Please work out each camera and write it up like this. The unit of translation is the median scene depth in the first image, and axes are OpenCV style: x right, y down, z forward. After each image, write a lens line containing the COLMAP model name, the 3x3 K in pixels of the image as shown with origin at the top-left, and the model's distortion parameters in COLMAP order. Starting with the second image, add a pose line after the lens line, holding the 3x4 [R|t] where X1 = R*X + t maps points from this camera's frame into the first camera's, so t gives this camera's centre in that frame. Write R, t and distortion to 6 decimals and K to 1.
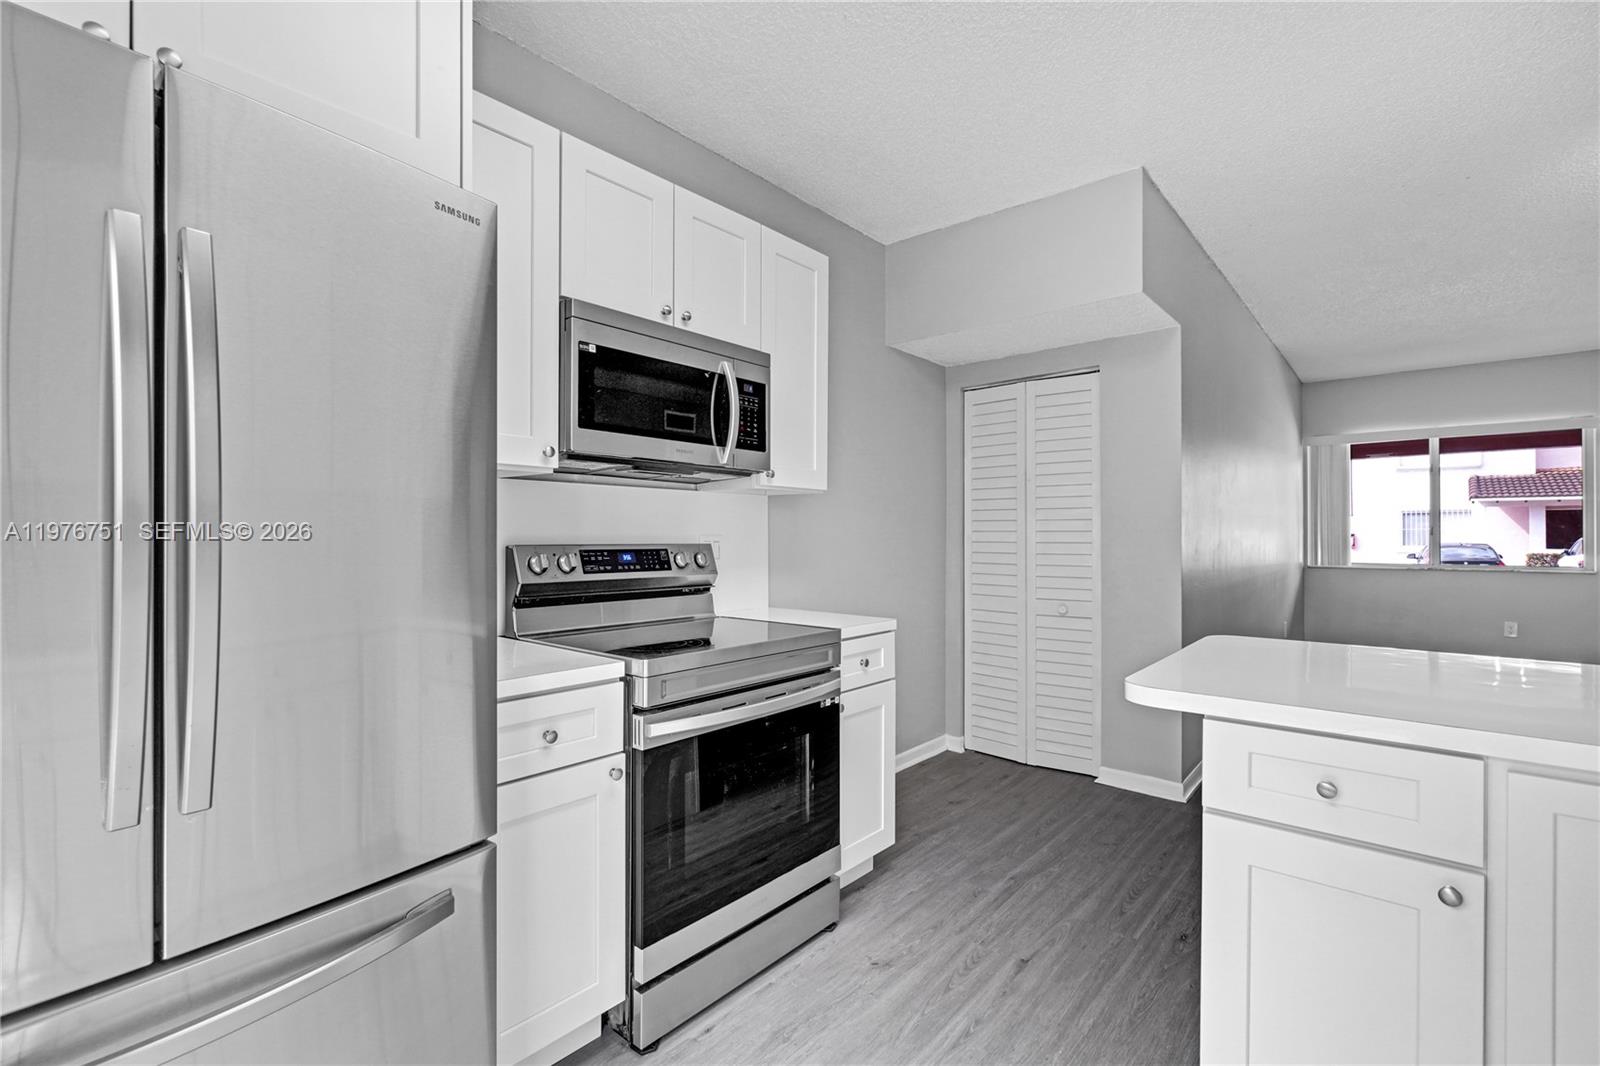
lens RADIAL K [[720.0, 0, 800.0], [0, 720.0, 533.0], [0, 0, 1]] dist [-0.003011, -0.000411]
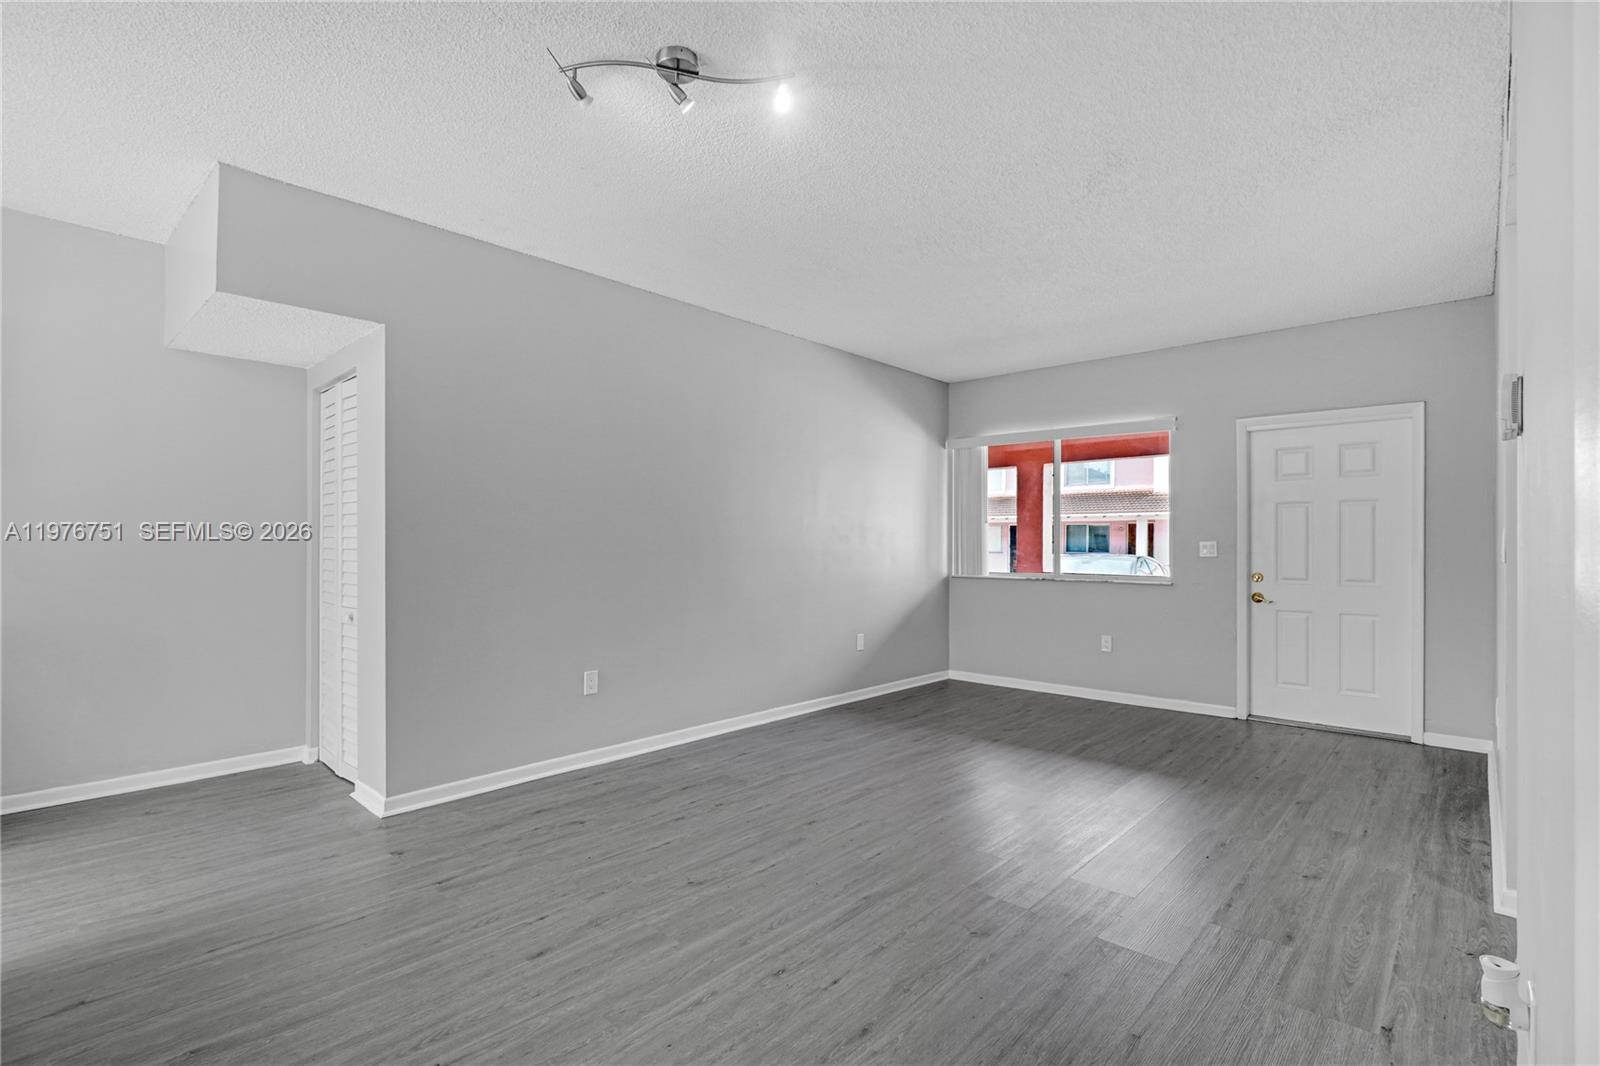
lens RADIAL K [[742.9, 0, 792.9], [0, 742.9, 545.3], [0, 0, 1]] dist [-0.011442, 0.001443]
pose [[0.999522, 0.002398, -0.030827, 0.525186], [-0.002198, 0.999976, 0.006525, -0.000490], [0.030841, -0.006454, 0.999503, 0.009311]]
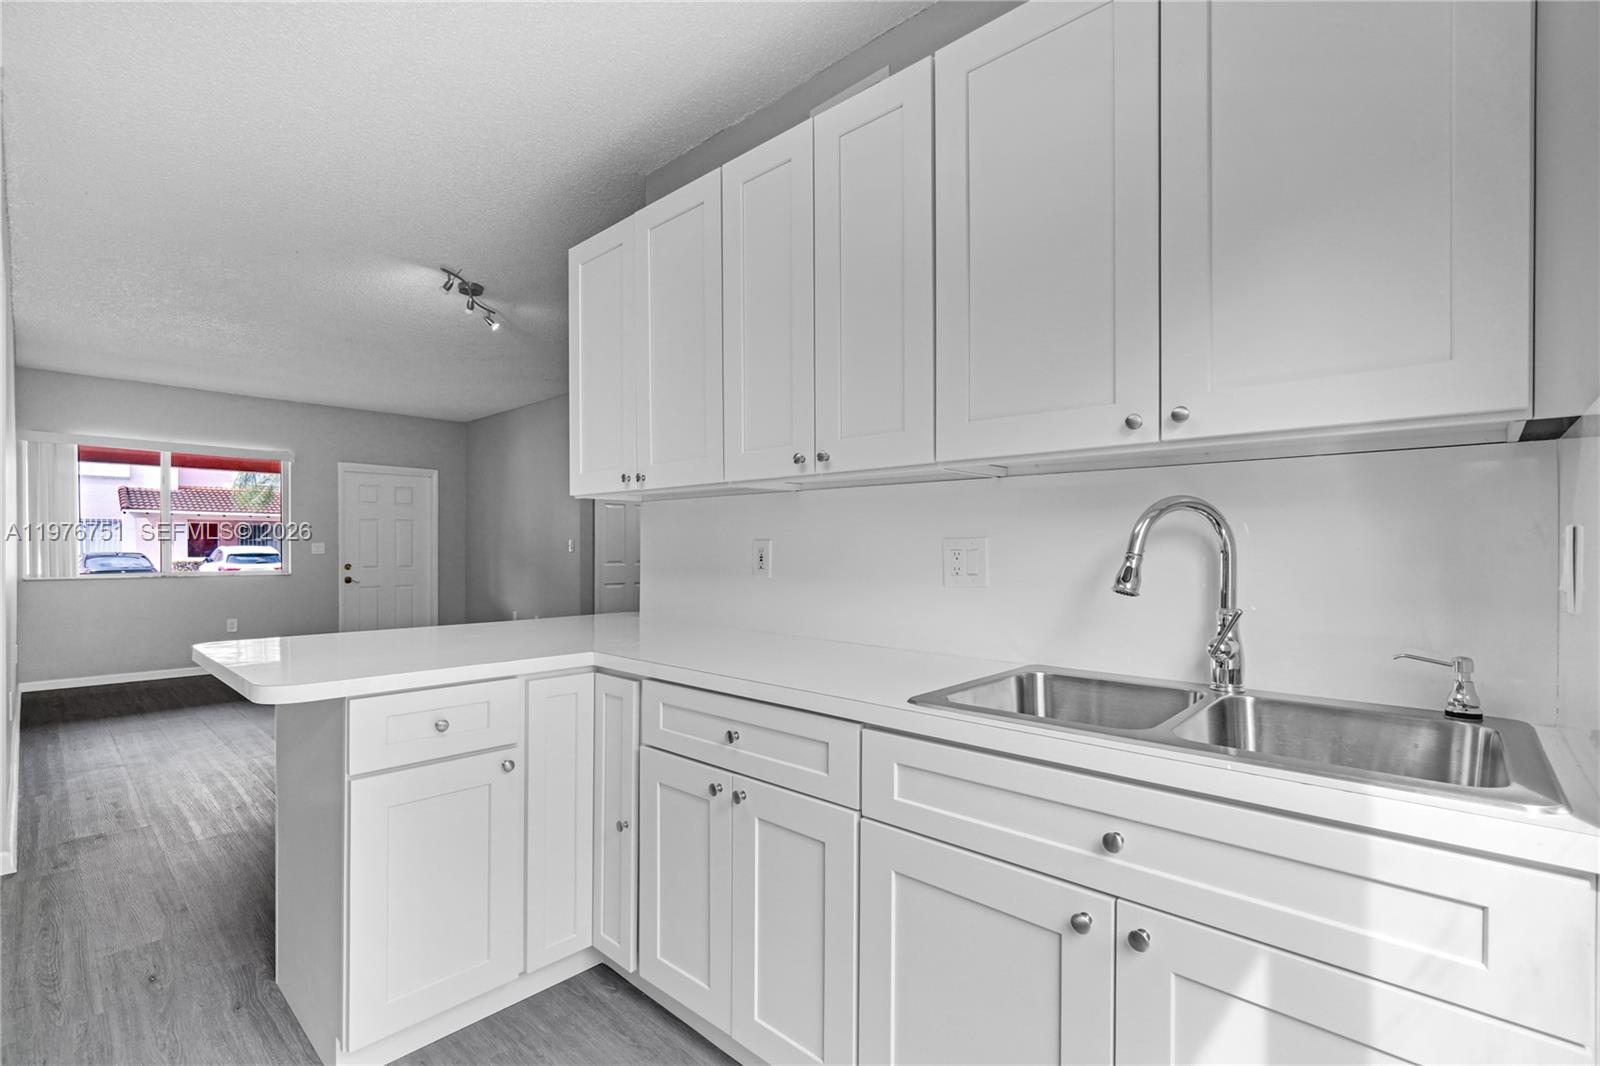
lens RADIAL K [[712.7, 0, 779.4], [0, 712.7, 548.4], [0, 0, 1]] dist [-0.004052, 0.000650]
pose [[0.048312, -0.000094, 0.998832, -0.103476], [-0.007608, 0.999971, 0.000462, 0.001958], [-0.998803, -0.007622, 0.048309, 0.049426]]
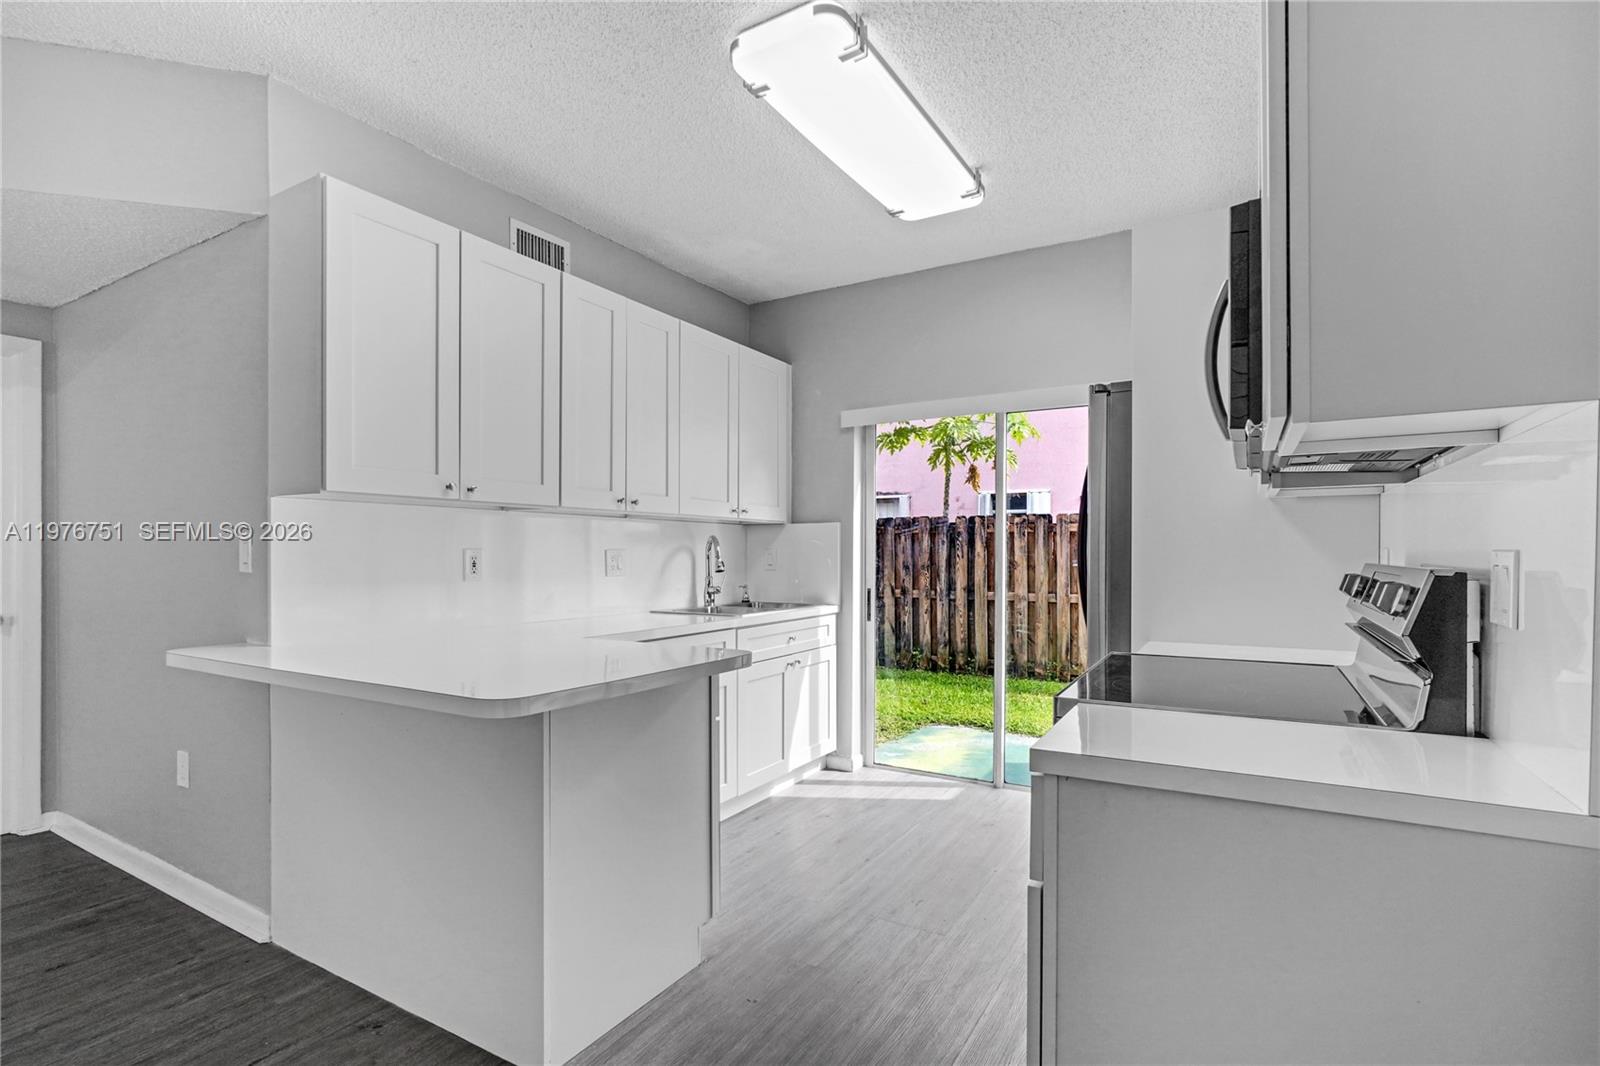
lens RADIAL K [[772.8, 0, 803.8], [0, 772.8, 550.4], [0, 0, 1]] dist [-0.002576, -0.000017]
pose [[-0.984207, -0.001141, -0.177020, 0.135449], [0.000246, 0.999969, -0.007810, 0.002608], [0.177024, -0.007730, -0.984176, 0.536234]]
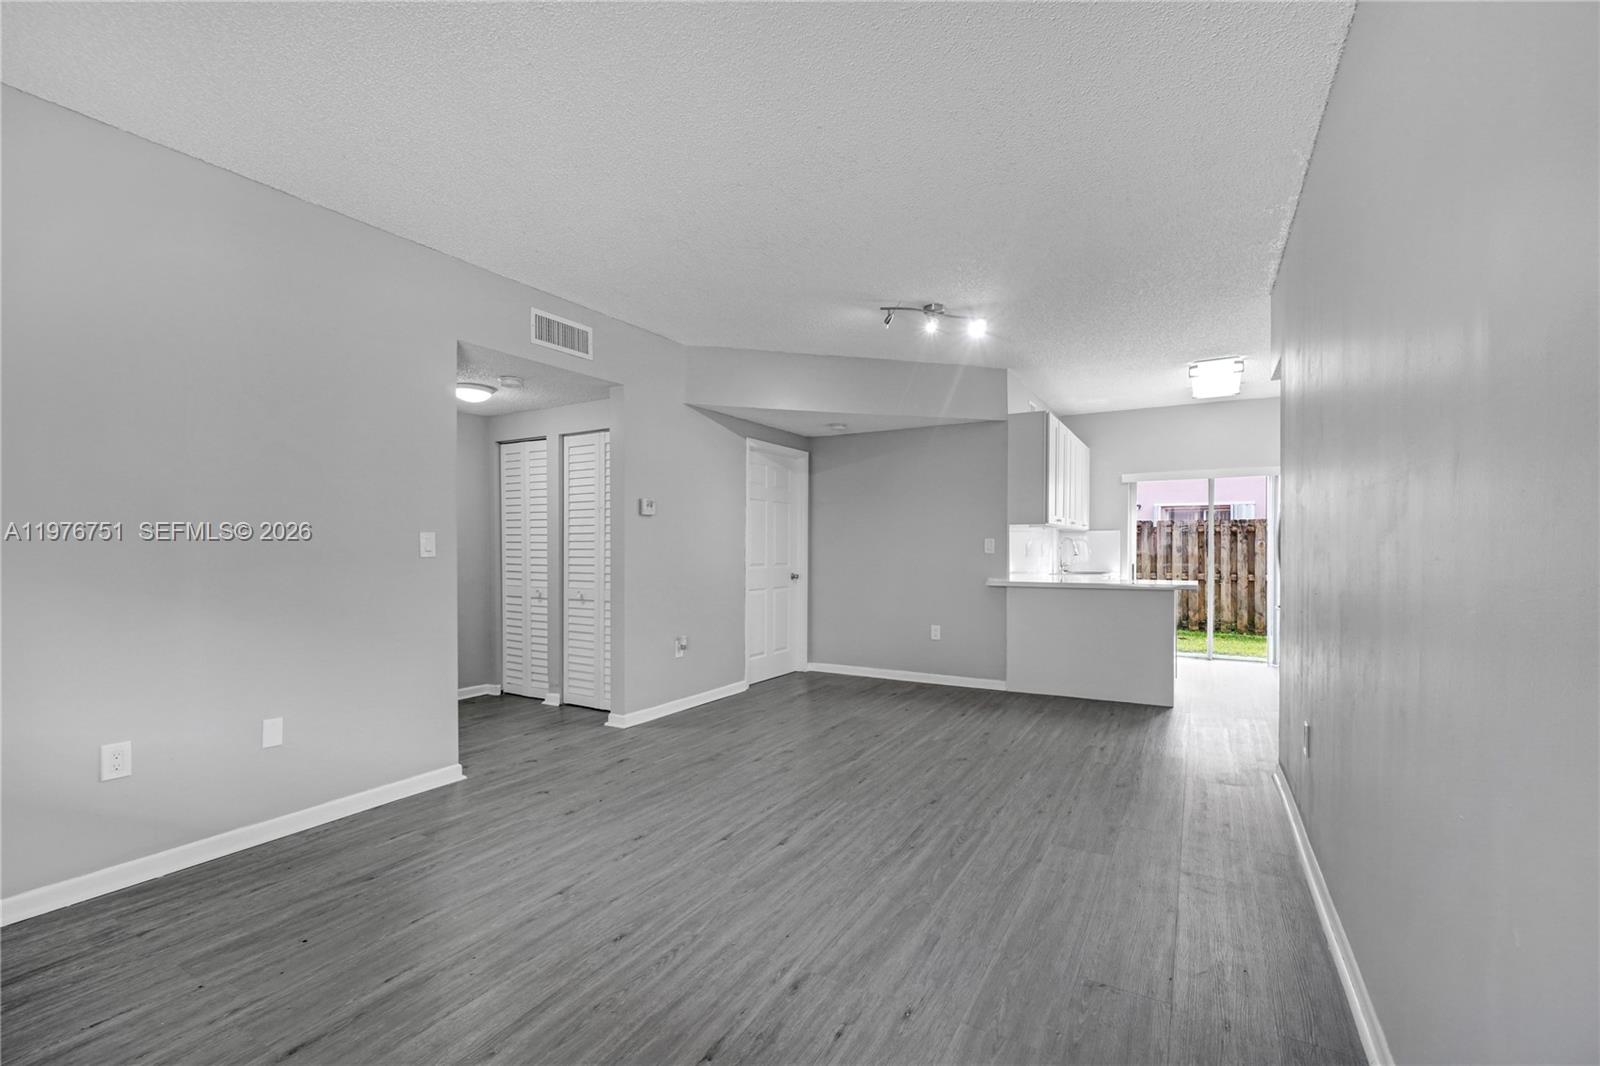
lens RADIAL K [[701.4, 0, 785.0], [0, 701.4, 544.1], [0, 0, 1]] dist [0.000663, 0.000239]
pose [[-0.984847, 0.000934, -0.173426, 0.703976], [0.002552, 0.999955, -0.009106, 0.005696], [0.173409, -0.009410, -0.984805, 0.923555]]
